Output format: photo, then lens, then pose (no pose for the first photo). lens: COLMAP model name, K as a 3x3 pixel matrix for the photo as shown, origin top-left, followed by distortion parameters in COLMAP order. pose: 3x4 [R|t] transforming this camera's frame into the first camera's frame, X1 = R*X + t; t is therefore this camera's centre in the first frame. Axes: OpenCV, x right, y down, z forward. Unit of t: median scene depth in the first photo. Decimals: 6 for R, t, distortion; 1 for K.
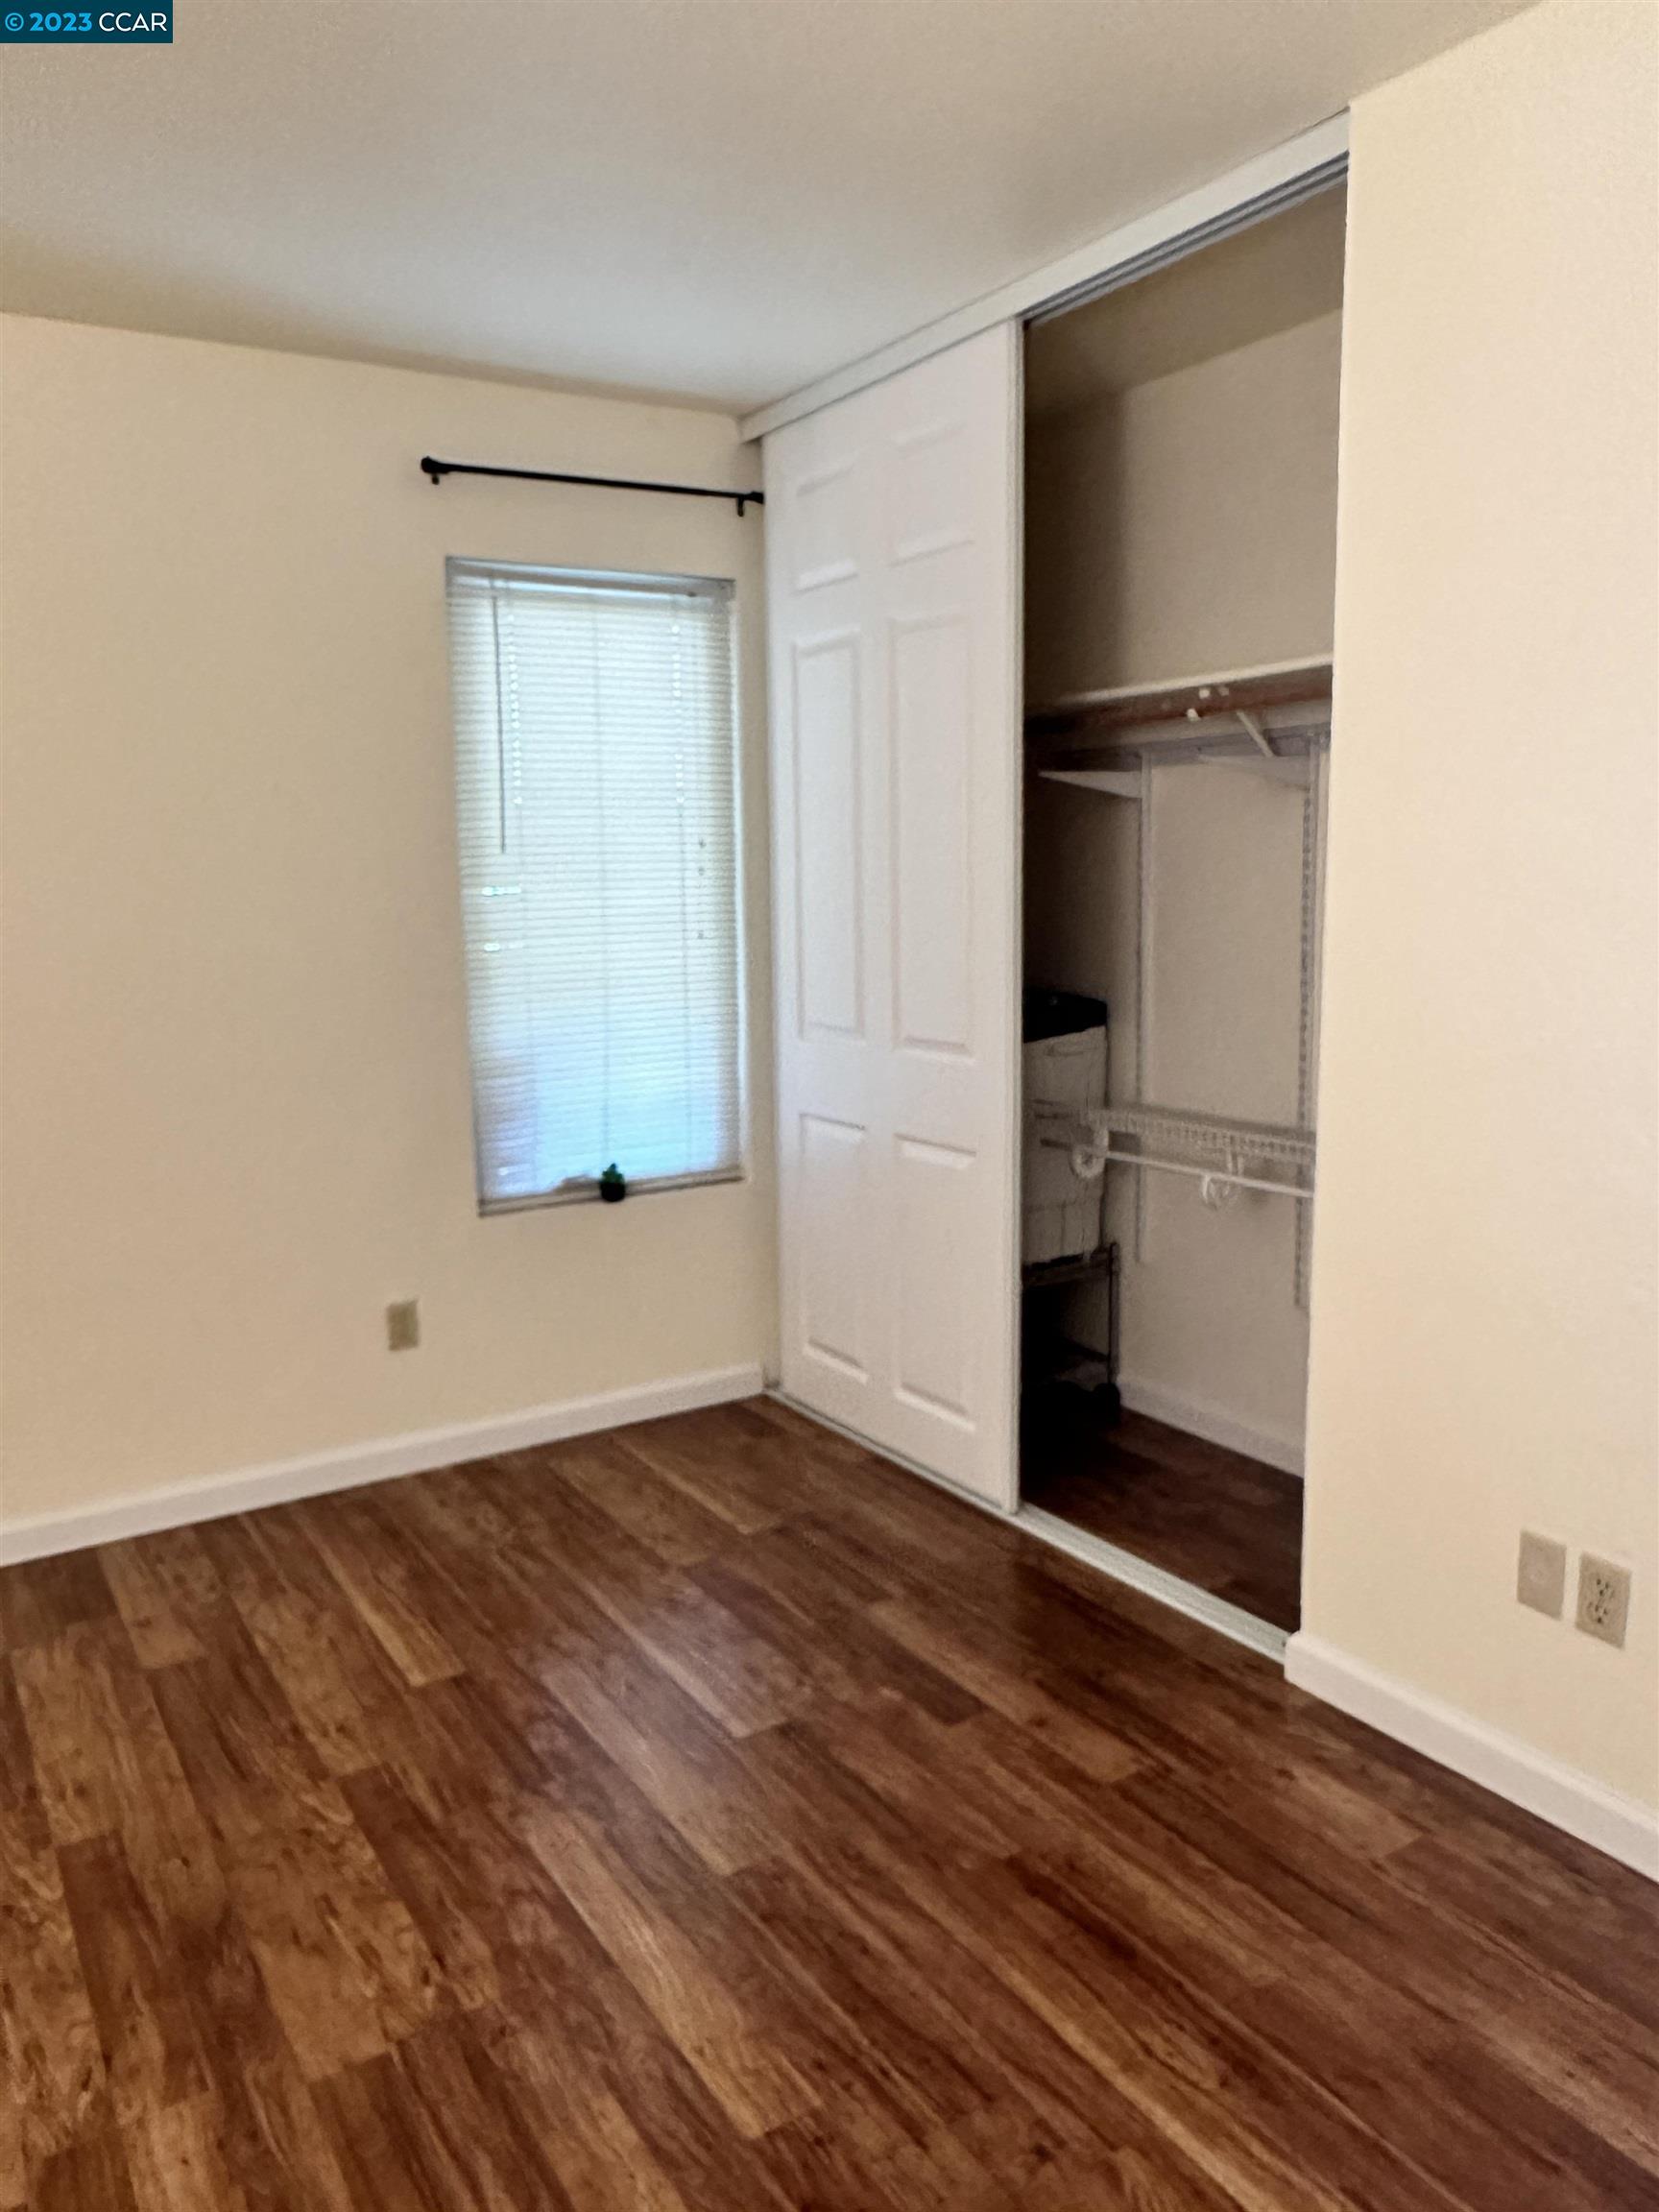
lens RADIAL K [[1569.4, 0, 840.7], [0, 1569.4, 1174.3], [0, 0, 1]] dist [0.047299, -0.053191]
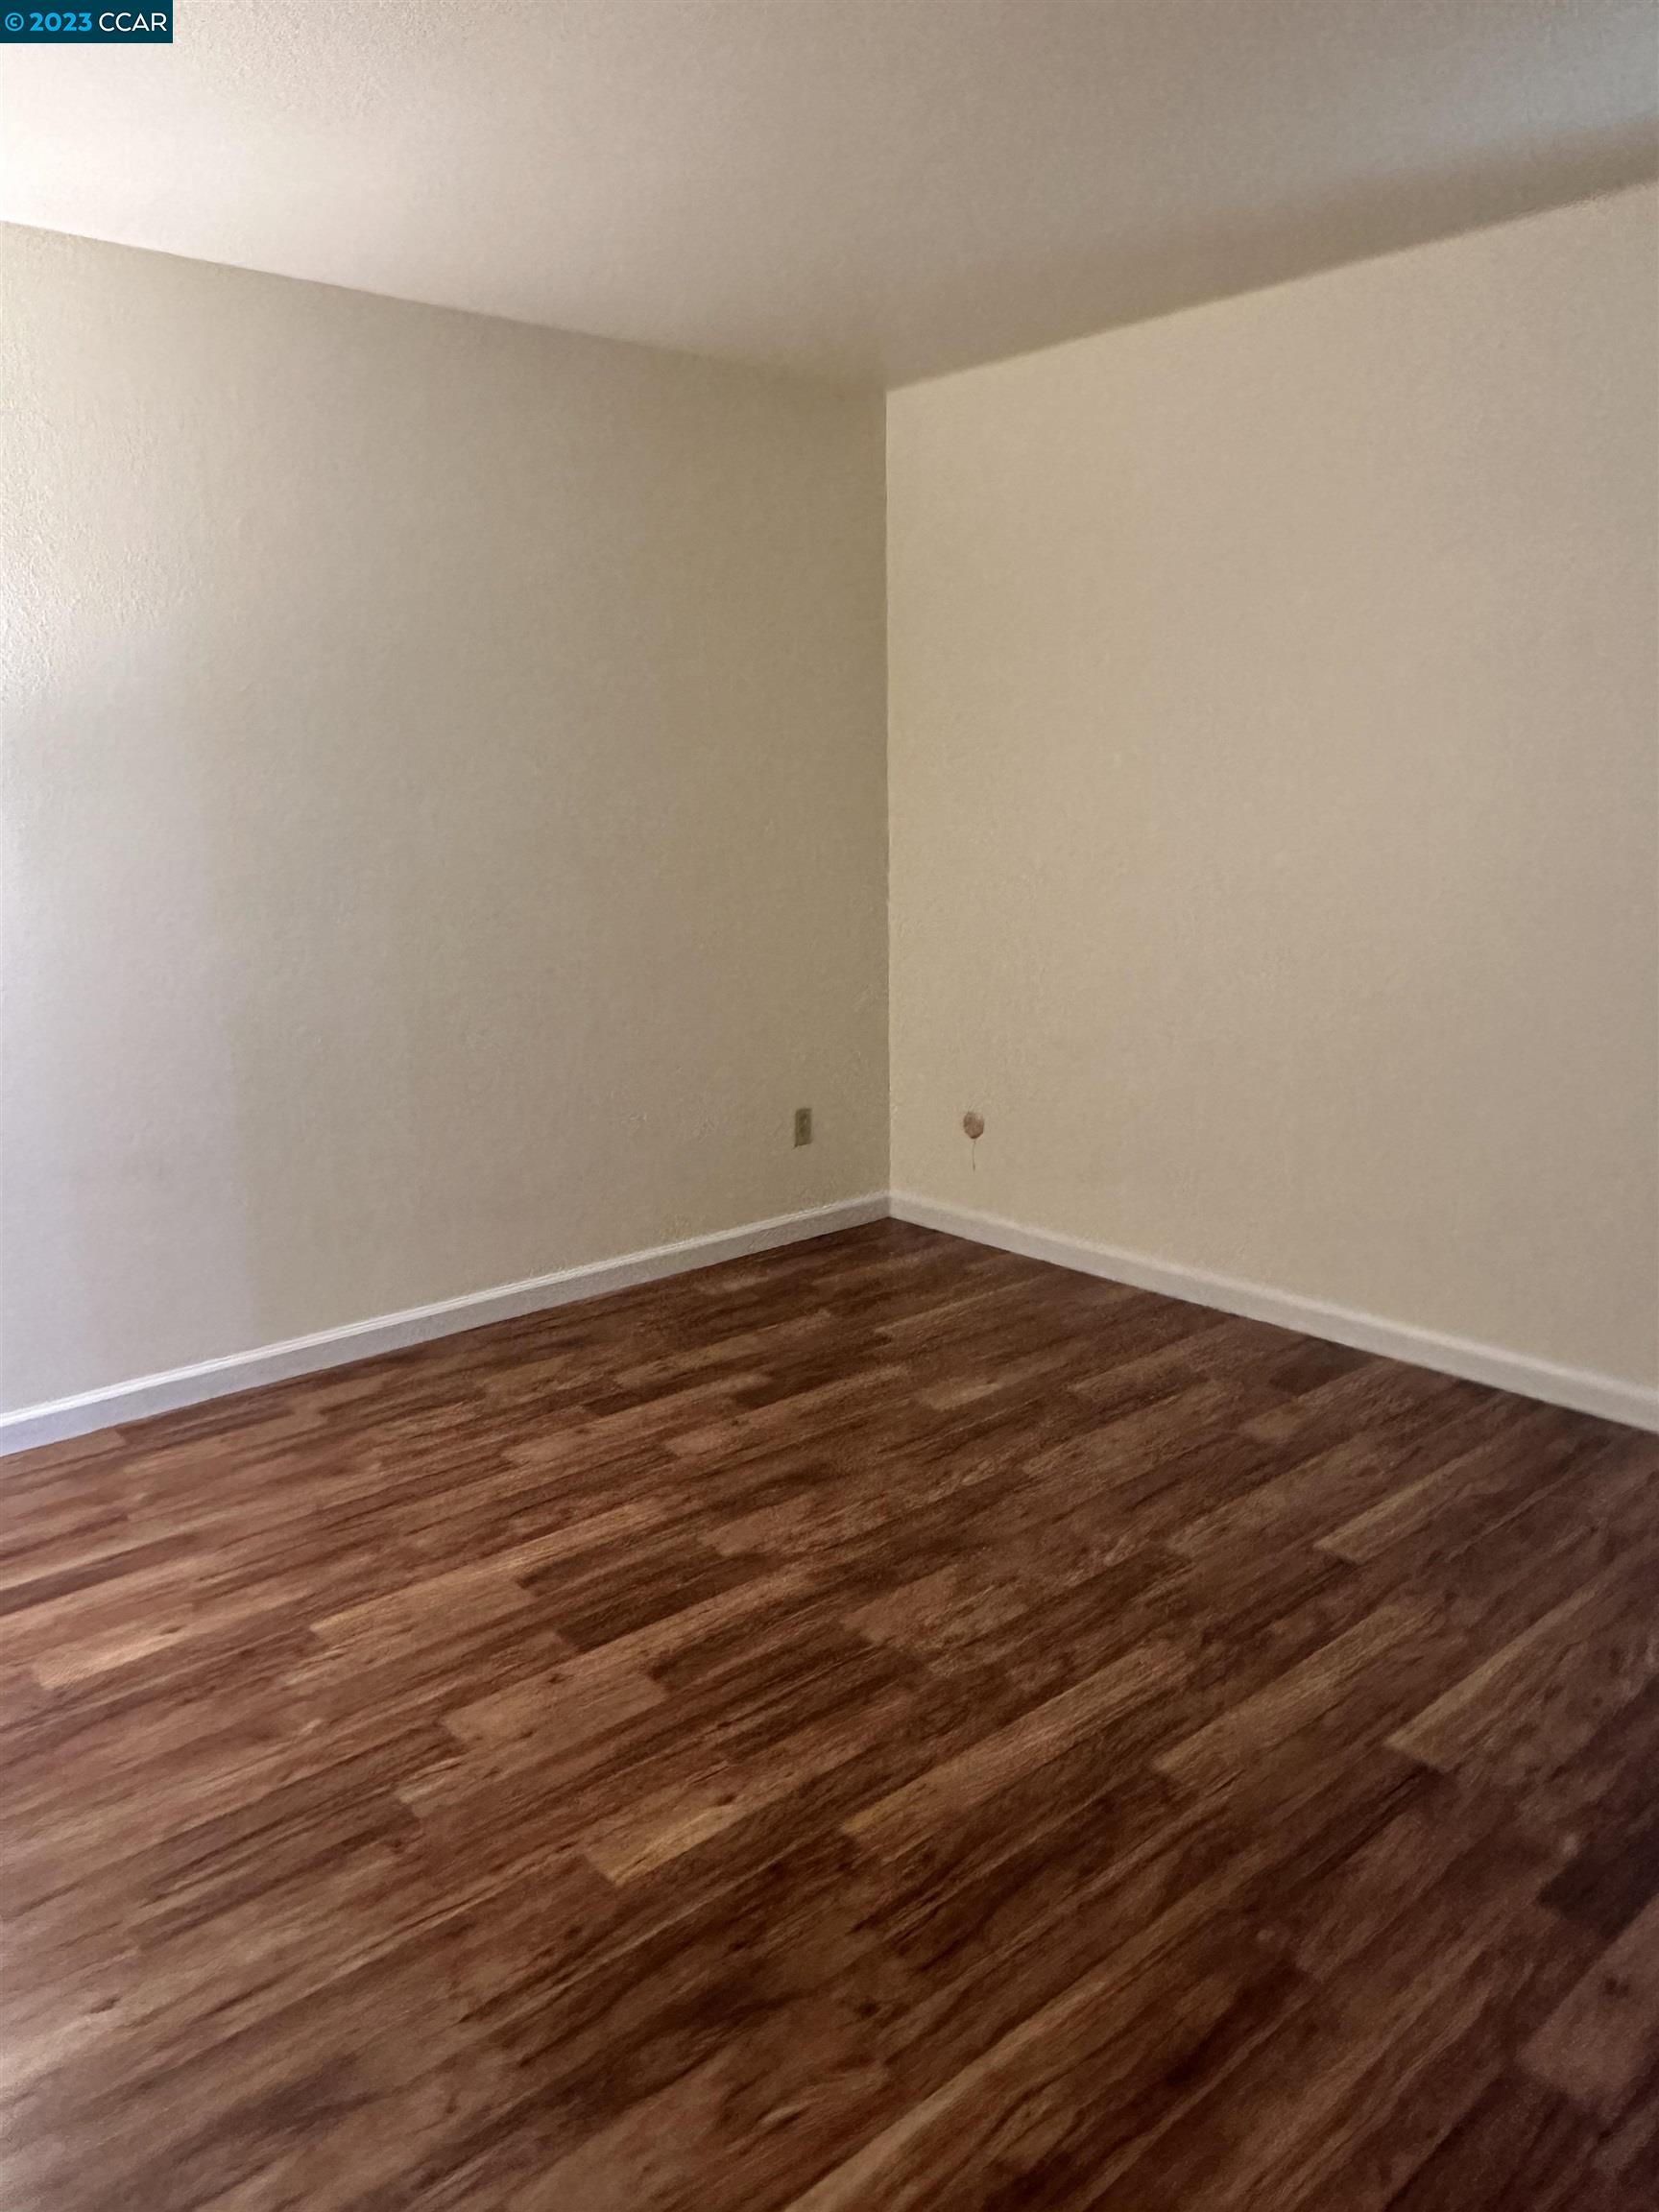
lens RADIAL K [[1569.4, 0, 776.5], [0, 1569.4, 1158.1], [0, 0, 1]] dist [0.047299, -0.053191]
pose [[0.138011, 0.253165, -0.957528, 0.842342], [-0.176520, 0.957589, 0.227739, -0.134906], [0.974574, 0.137593, 0.176846, 0.577222]]
